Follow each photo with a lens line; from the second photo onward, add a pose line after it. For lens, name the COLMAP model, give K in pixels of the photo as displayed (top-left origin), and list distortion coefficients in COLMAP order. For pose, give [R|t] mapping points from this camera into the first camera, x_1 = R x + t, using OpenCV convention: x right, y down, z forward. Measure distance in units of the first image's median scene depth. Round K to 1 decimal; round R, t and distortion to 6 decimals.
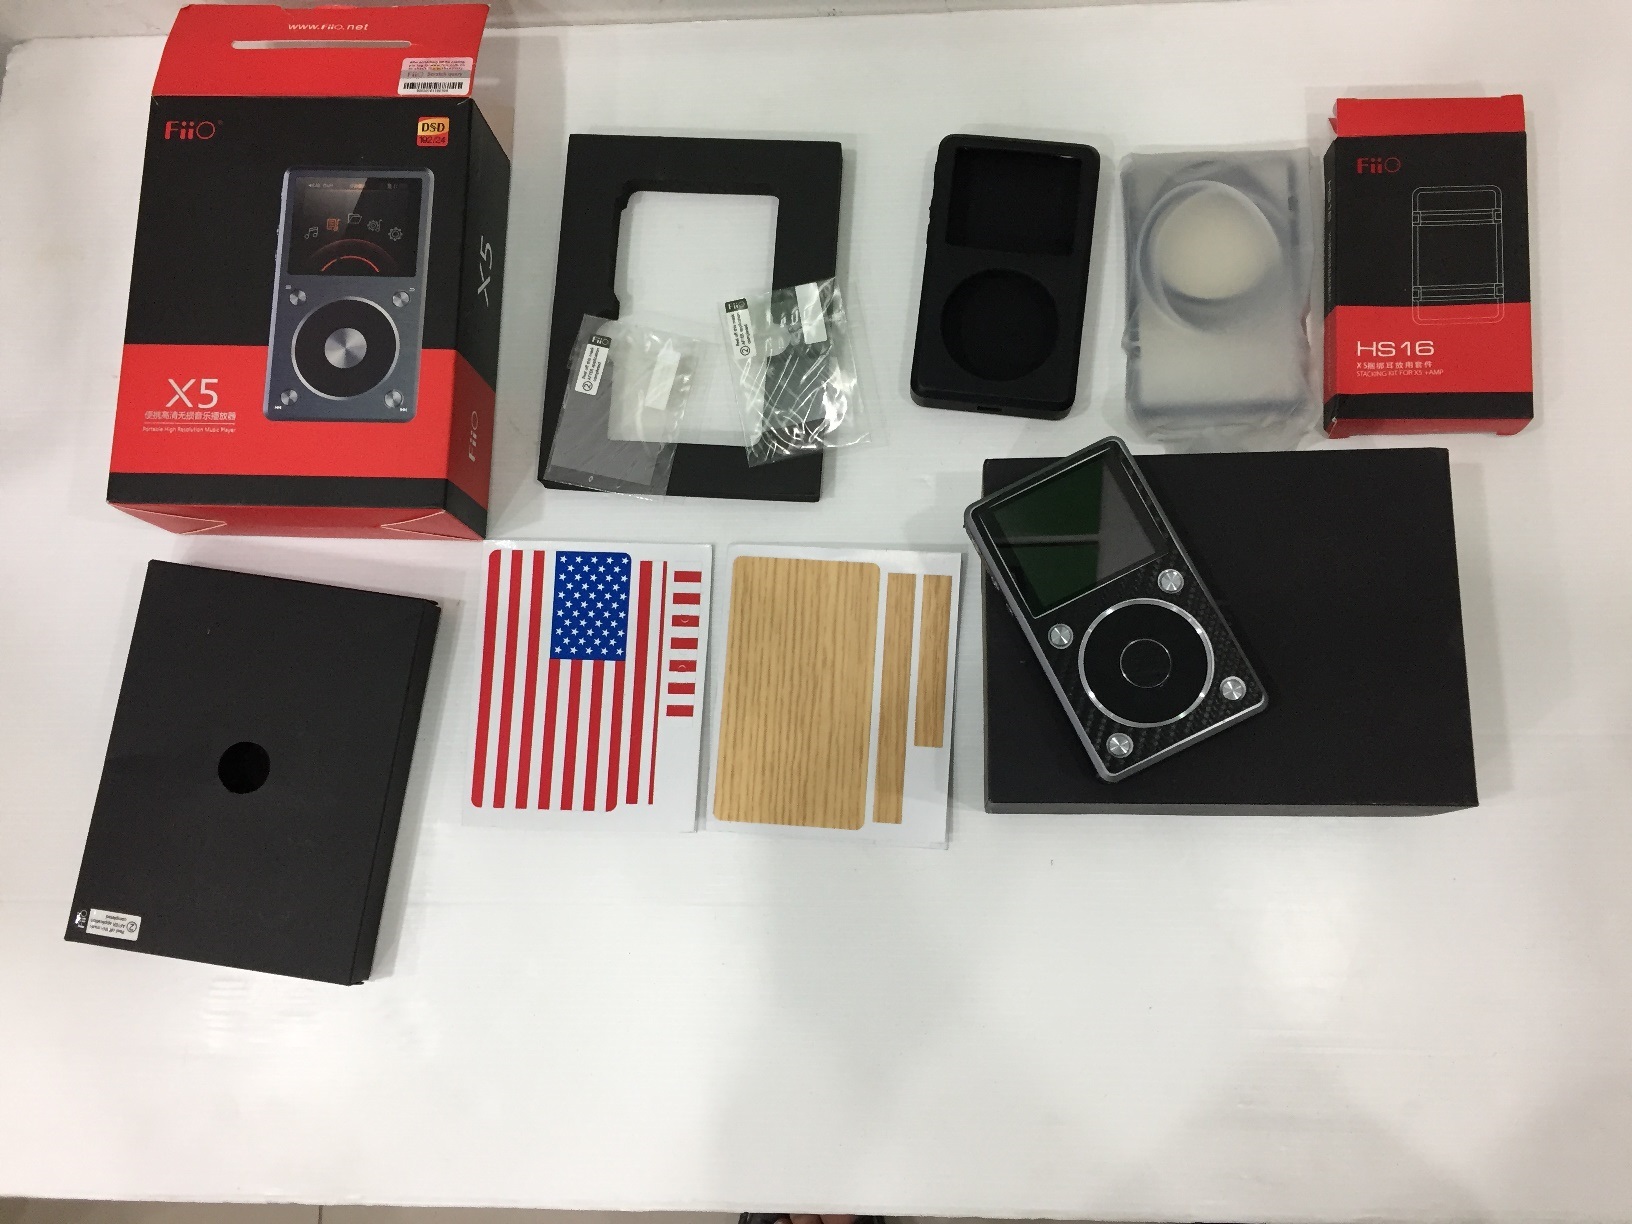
lens RADIAL K [[1389.0, 0, 822.4], [0, 1389.0, 603.0], [0, 0, 1]] dist [0.051244, -0.099036]
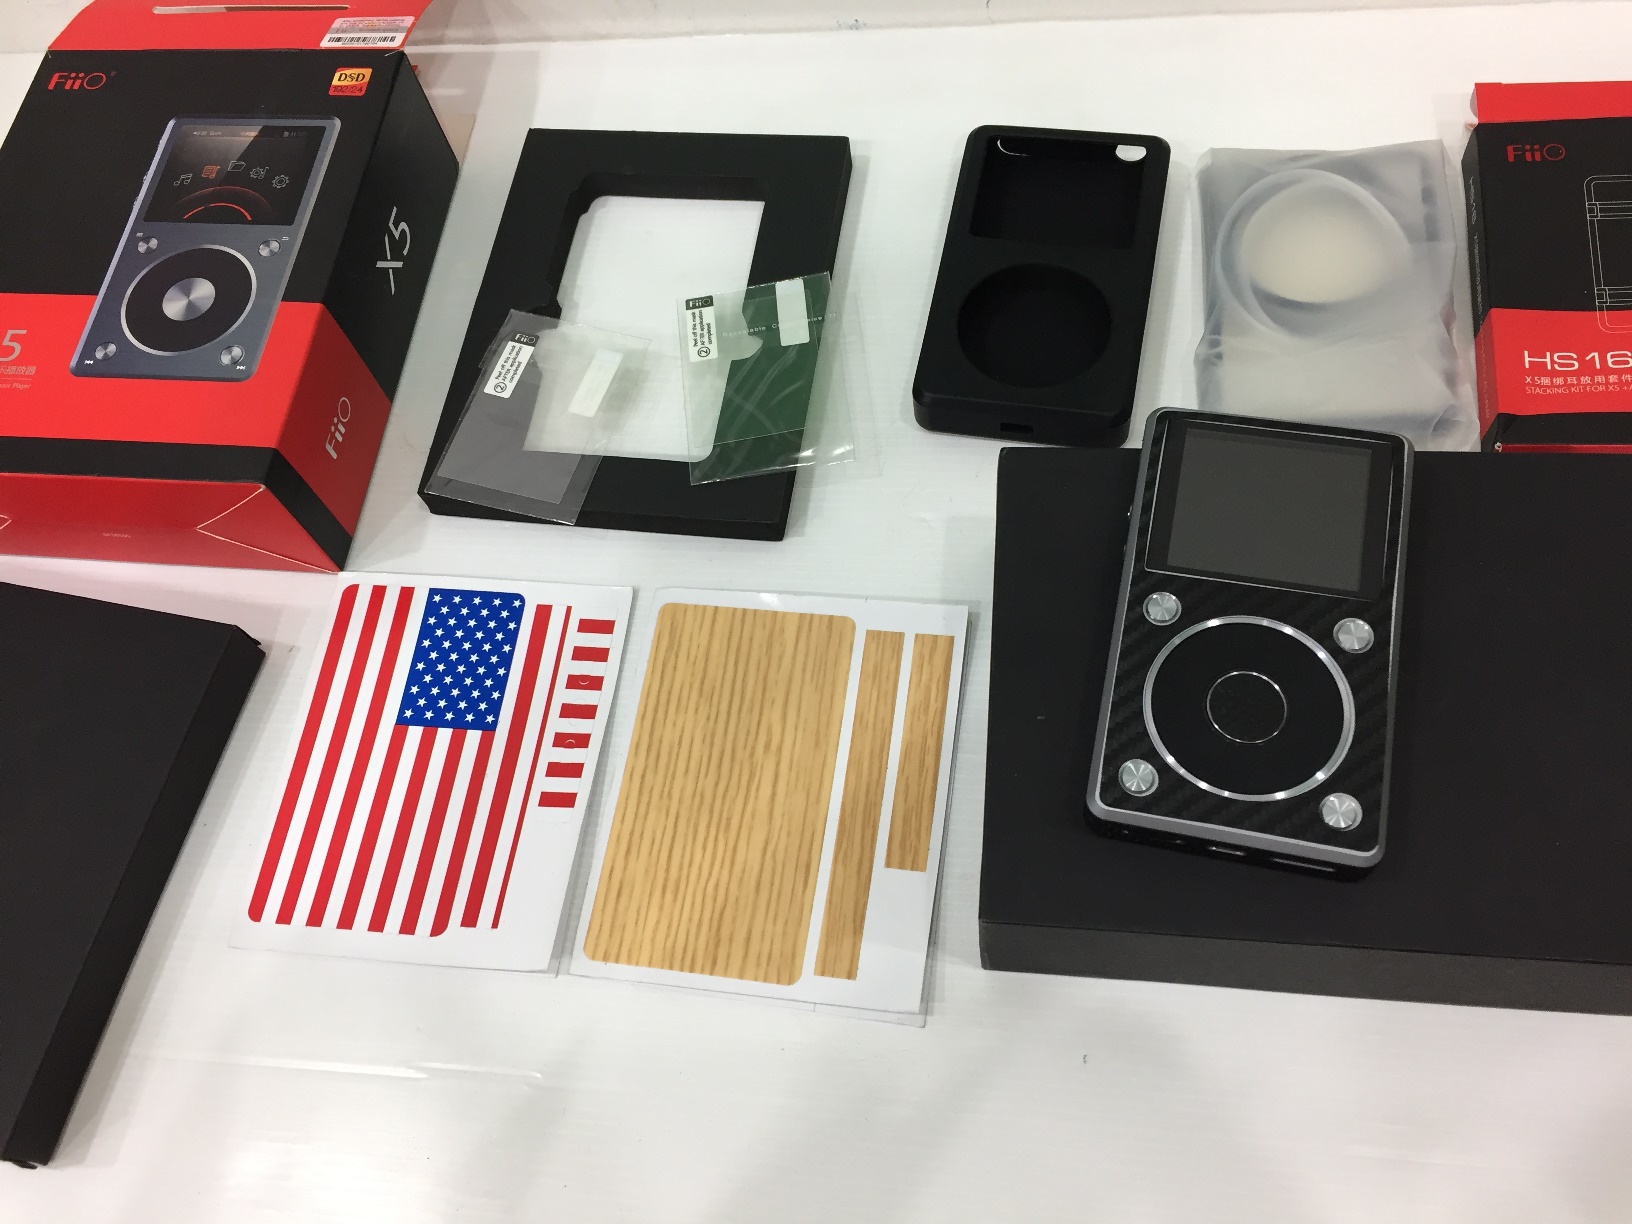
lens RADIAL K [[1389.0, 0, 818.2], [0, 1389.0, 605.3], [0, 0, 1]] dist [0.051244, -0.099036]
pose [[0.995093, 0.052138, -0.084098, 0.082144], [-0.072959, 0.960750, -0.267651, 0.160461], [0.066842, 0.272473, 0.959839, 0.302964]]
